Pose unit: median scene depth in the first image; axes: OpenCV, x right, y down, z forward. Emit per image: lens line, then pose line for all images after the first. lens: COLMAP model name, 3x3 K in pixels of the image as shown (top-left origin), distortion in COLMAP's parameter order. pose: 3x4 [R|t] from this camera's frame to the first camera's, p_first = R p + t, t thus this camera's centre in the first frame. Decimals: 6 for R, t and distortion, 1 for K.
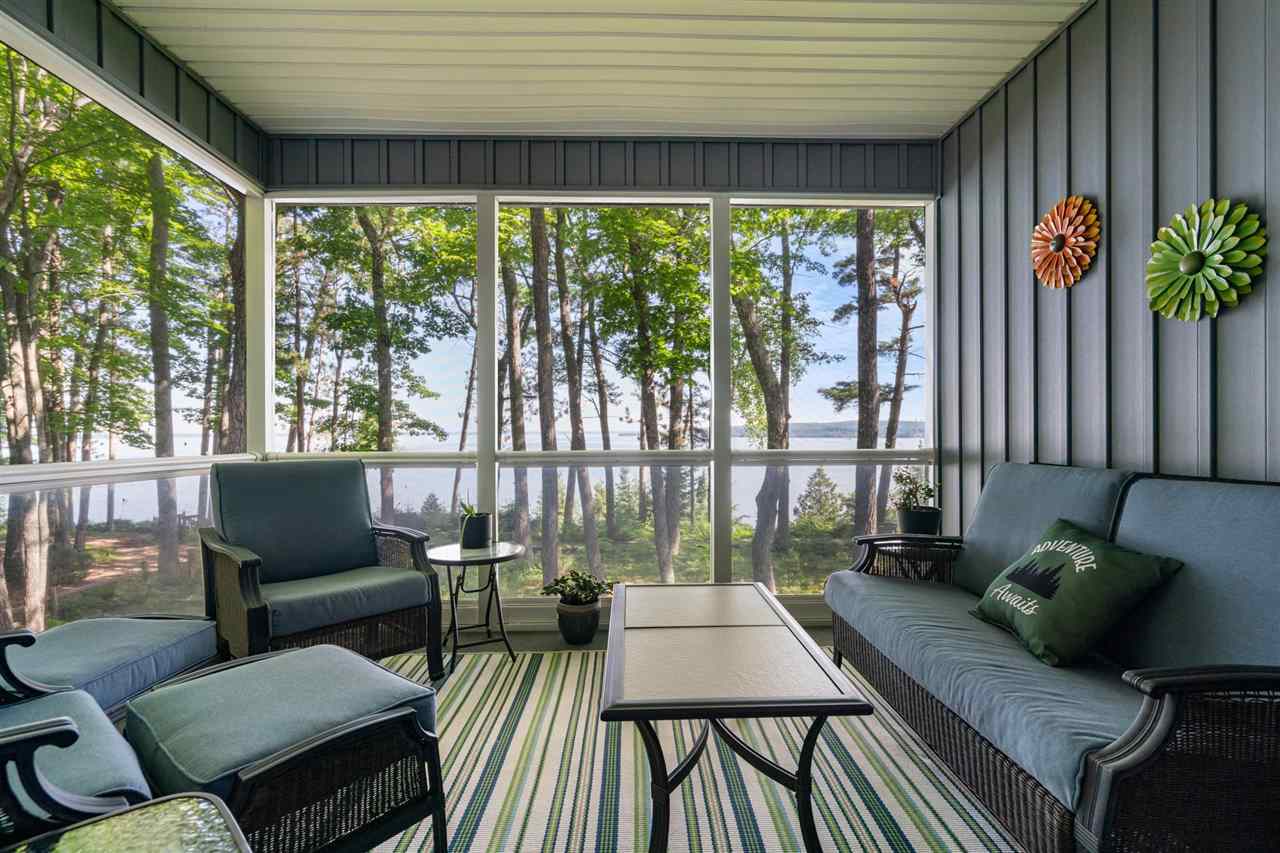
lens RADIAL K [[584.0, 0, 639.9], [0, 584.0, 430.4], [0, 0, 1]] dist [0.002375, 0.000647]
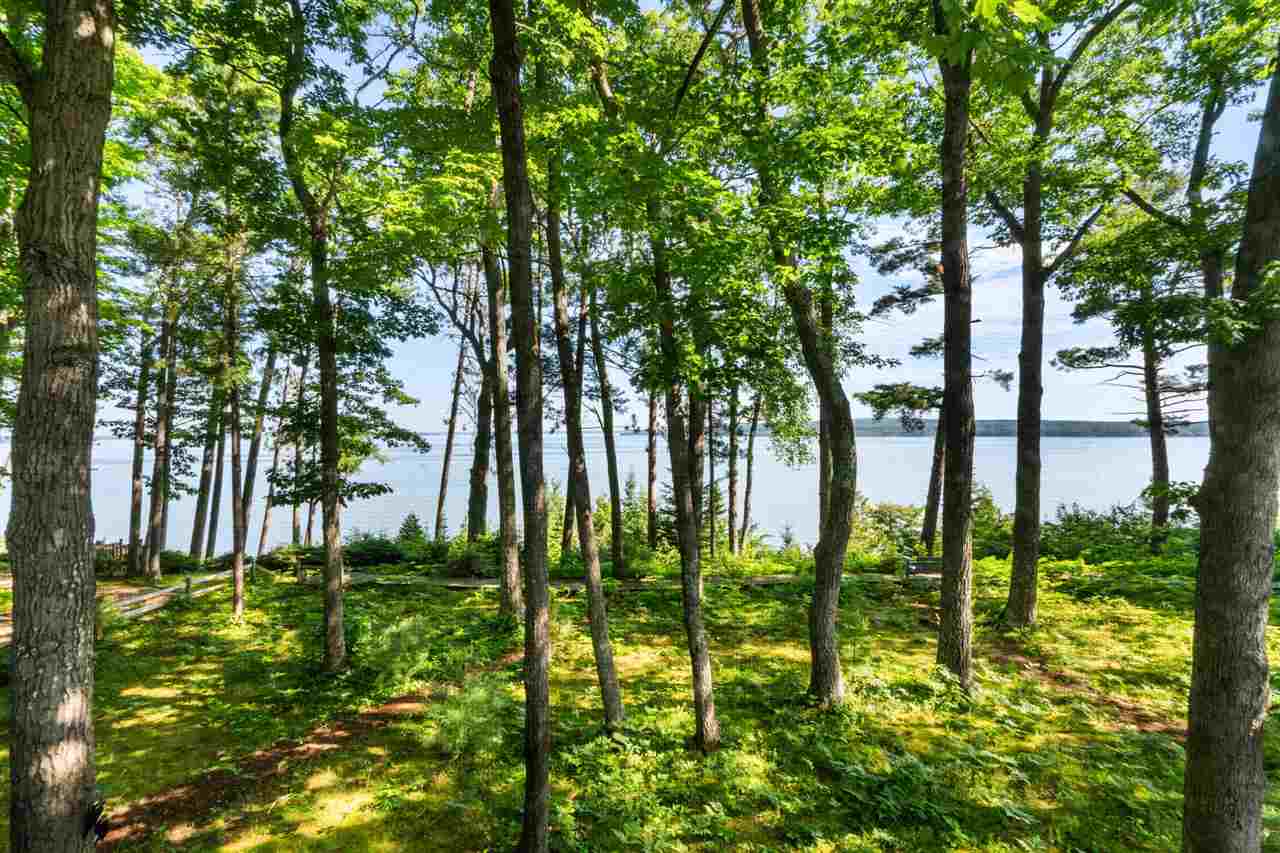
lens RADIAL K [[611.4, 0, 646.0], [0, 611.4, 433.4], [0, 0, 1]] dist [0.001939, -0.001088]
pose [[0.999977, -0.004489, 0.005141, -0.011290], [0.004460, 0.999974, 0.005698, -0.021703], [-0.005166, -0.005675, 0.999971, 0.108874]]
